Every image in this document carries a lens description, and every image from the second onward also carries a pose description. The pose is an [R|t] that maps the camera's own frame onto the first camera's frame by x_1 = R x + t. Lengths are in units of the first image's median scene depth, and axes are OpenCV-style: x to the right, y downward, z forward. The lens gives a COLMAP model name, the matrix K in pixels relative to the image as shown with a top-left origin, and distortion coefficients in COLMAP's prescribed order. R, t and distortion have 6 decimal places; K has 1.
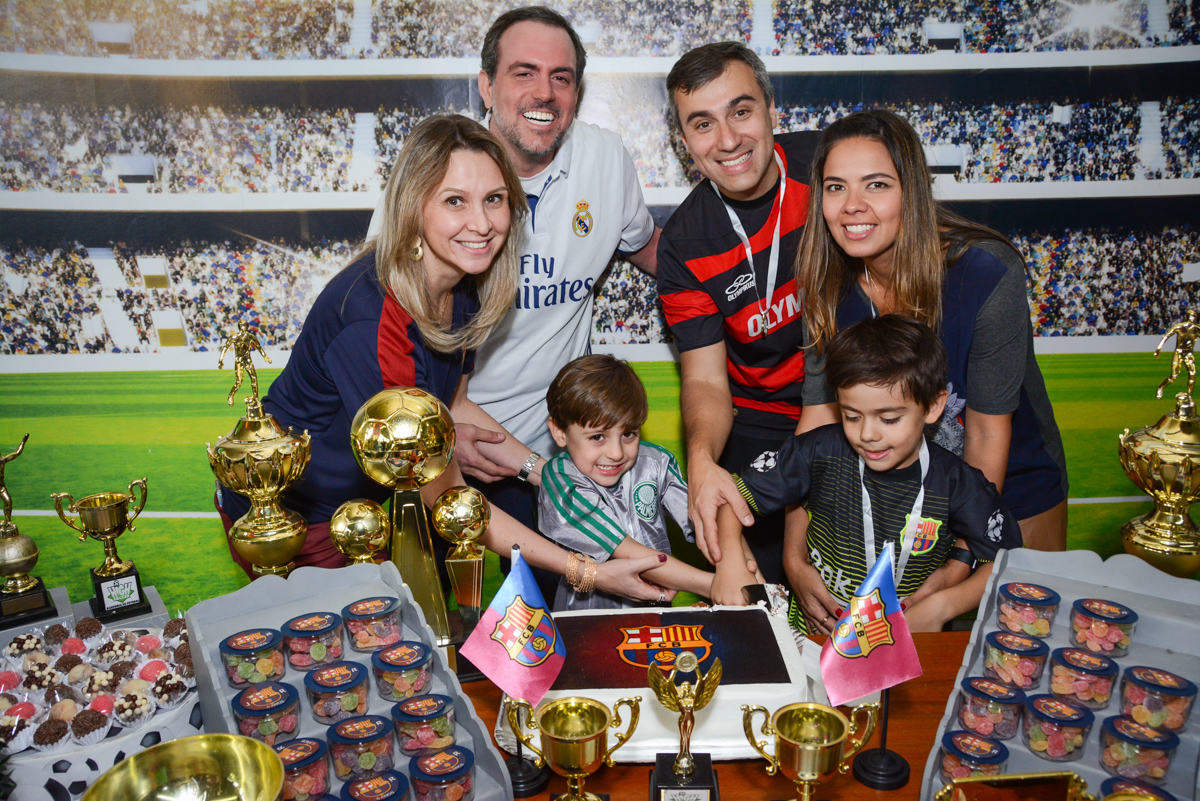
lens RADIAL K [[954.1, 0, 592.1], [0, 954.1, 402.8], [0, 0, 1]] dist [-0.176972, 0.127051]
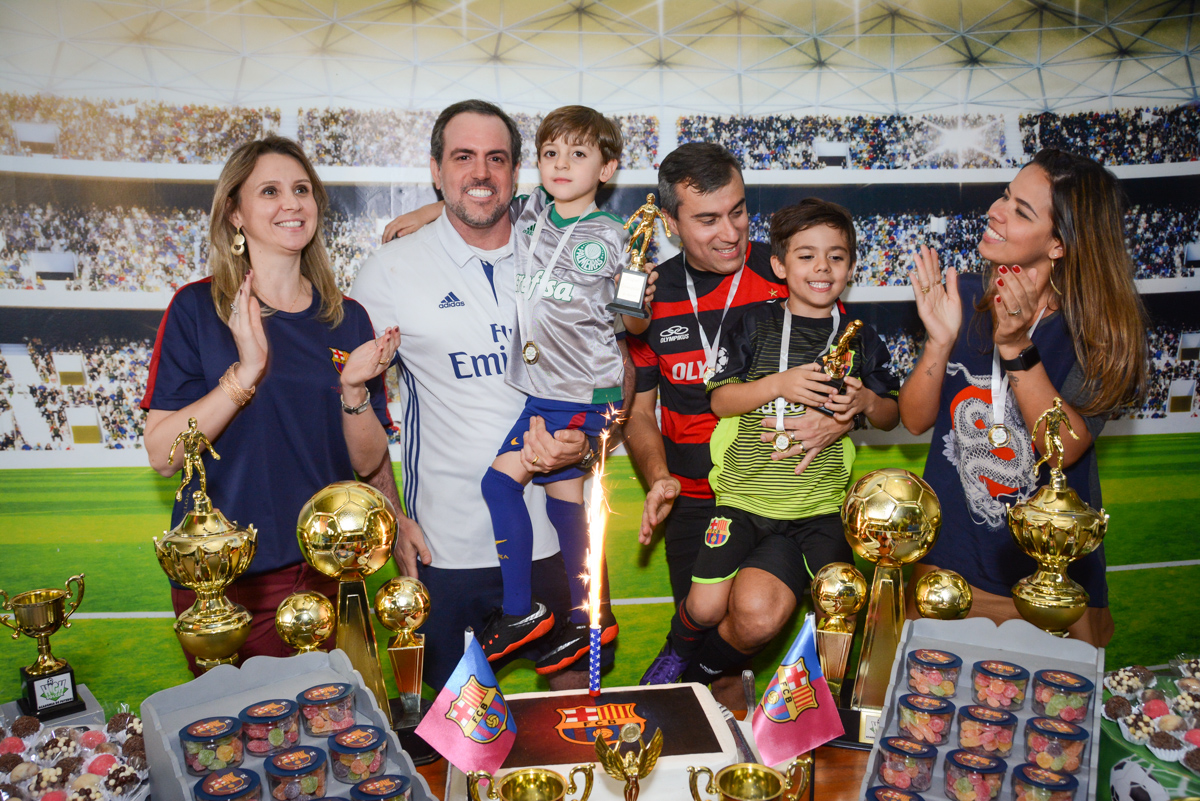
lens RADIAL K [[954.1, 0, 598.8], [0, 954.1, 397.6], [0, 0, 1]] dist [-0.176972, 0.127051]
pose [[0.992718, -0.003995, 0.120396, -0.028297], [0.016864, 0.994217, -0.106056, 0.003295], [-0.119276, 0.107314, 0.987045, -0.041115]]
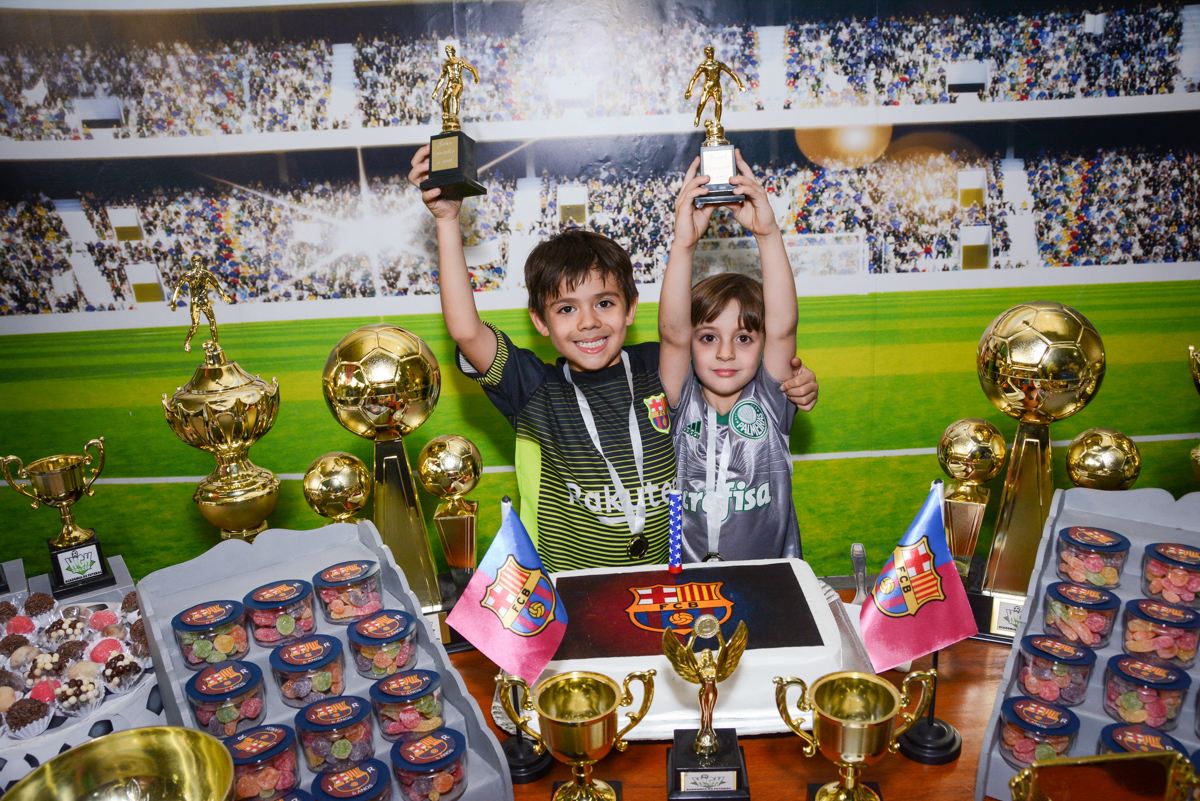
lens RADIAL K [[954.1, 0, 593.0], [0, 954.1, 405.3], [0, 0, 1]] dist [-0.176972, 0.127051]
pose [[0.999611, -0.026940, -0.007285, 0.003339], [0.027260, 0.998473, 0.048056, 0.012346], [0.005979, -0.048236, 0.998818, 0.063662]]
